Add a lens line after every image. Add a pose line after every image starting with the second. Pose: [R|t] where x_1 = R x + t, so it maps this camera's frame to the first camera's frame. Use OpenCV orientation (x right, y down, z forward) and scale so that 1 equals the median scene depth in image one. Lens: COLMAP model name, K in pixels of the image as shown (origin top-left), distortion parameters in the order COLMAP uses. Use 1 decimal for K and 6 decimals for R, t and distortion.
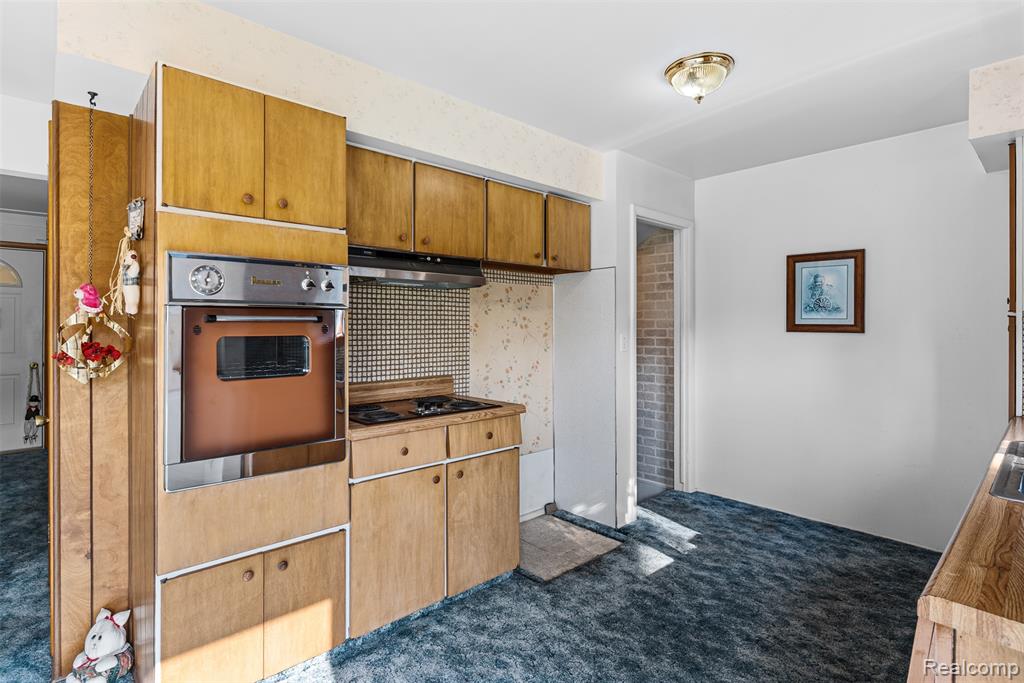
lens RADIAL K [[503.1, 0, 501.2], [0, 503.1, 324.0], [0, 0, 1]] dist [-0.001168, 0.000087]
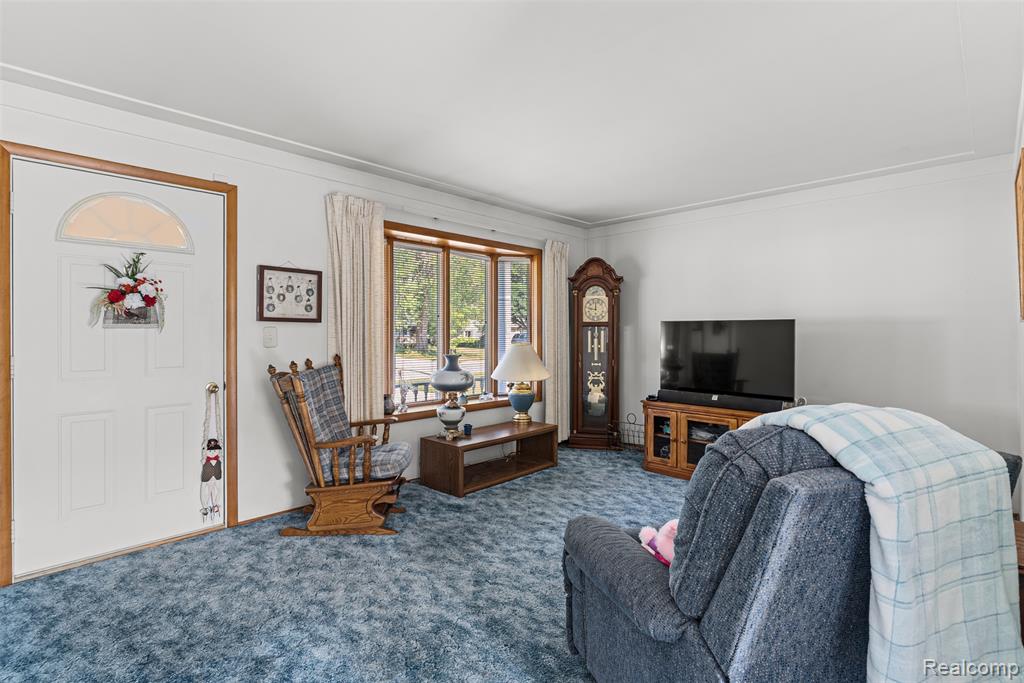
lens RADIAL K [[485.8, 0, 505.2], [0, 485.8, 335.4], [0, 0, 1]] dist [0.002390, 0.000048]
pose [[0.998548, -0.000835, 0.053861, -1.241819], [0.000227, 0.999936, 0.011293, 0.028903], [-0.053867, -0.011265, 0.998485, 0.832024]]
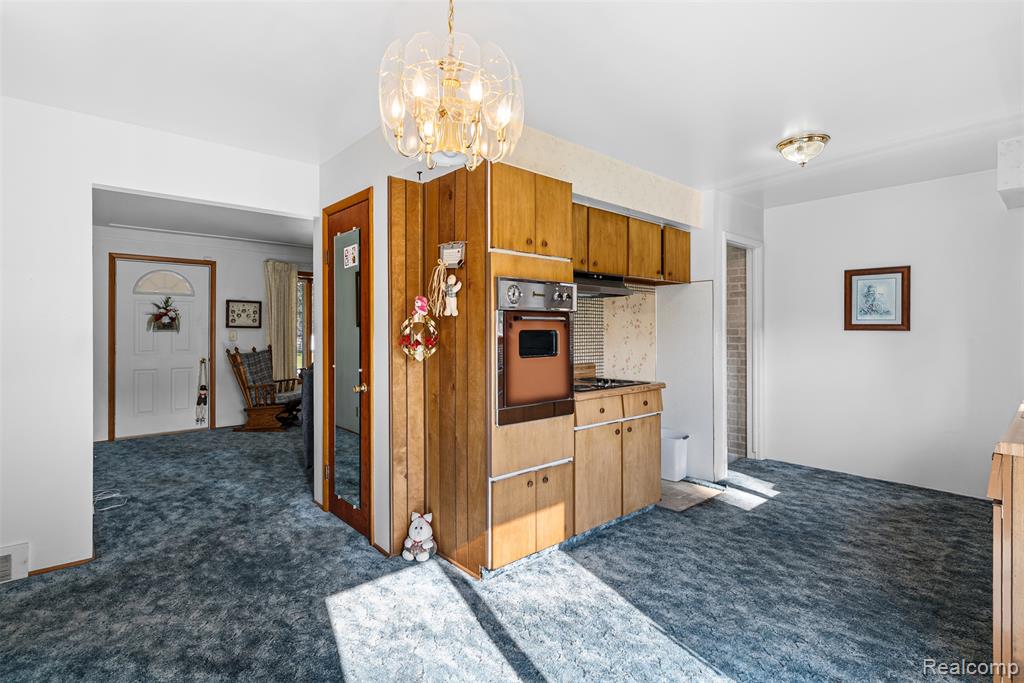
lens RADIAL K [[485.8, 0, 507.0], [0, 485.8, 328.3], [0, 0, 1]] dist [0.002390, 0.000048]
pose [[0.999854, -0.001471, -0.017039, -0.352479], [0.001466, 0.999999, -0.000329, 0.012542], [0.017040, 0.000304, 0.999855, -0.324538]]
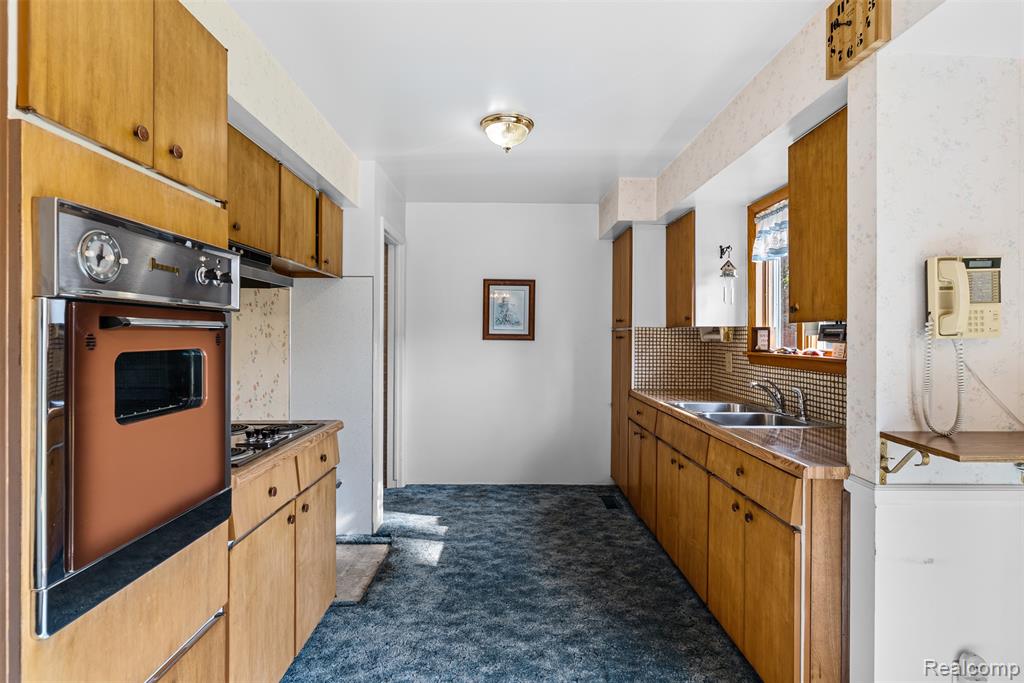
lens RADIAL K [[503.1, 0, 511.3], [0, 503.1, 335.4], [0, 0, 1]] dist [-0.001168, 0.000087]
pose [[0.665676, 0.001976, 0.746238, -0.427477], [-0.006805, 0.999971, 0.003423, -0.000430], [-0.746210, -0.007357, 0.665670, 0.148661]]
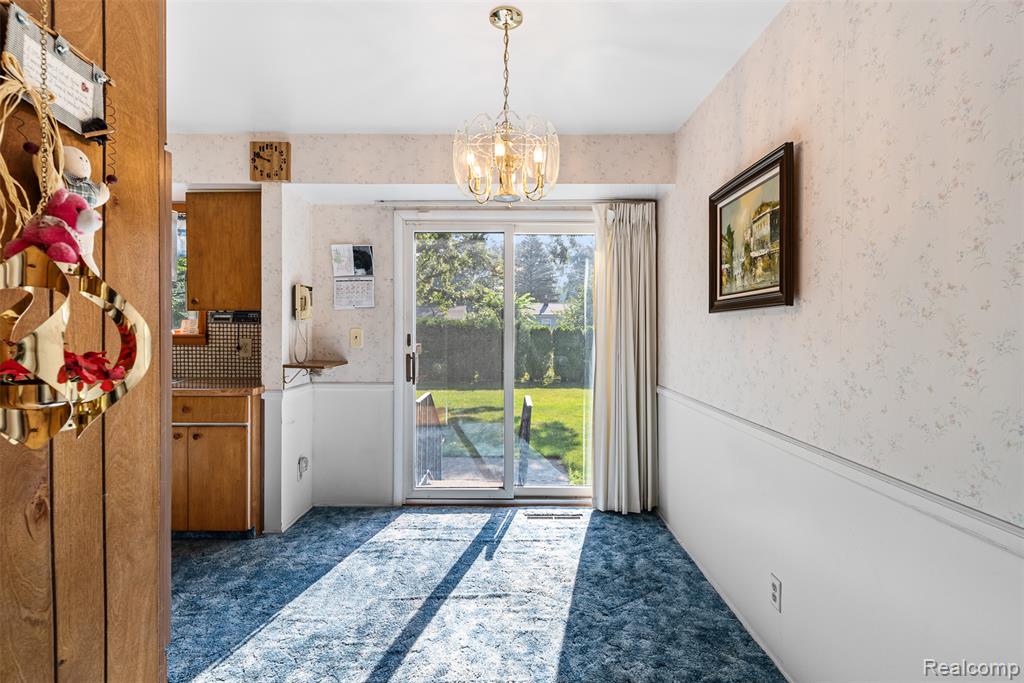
lens RADIAL K [[485.8, 0, 509.7], [0, 485.8, 330.8], [0, 0, 1]] dist [0.002390, 0.000048]
pose [[-0.737751, -0.007845, 0.675027, -0.898501], [-0.005593, 0.999969, 0.005508, 0.017338], [-0.675049, 0.000289, -0.737773, 0.702228]]
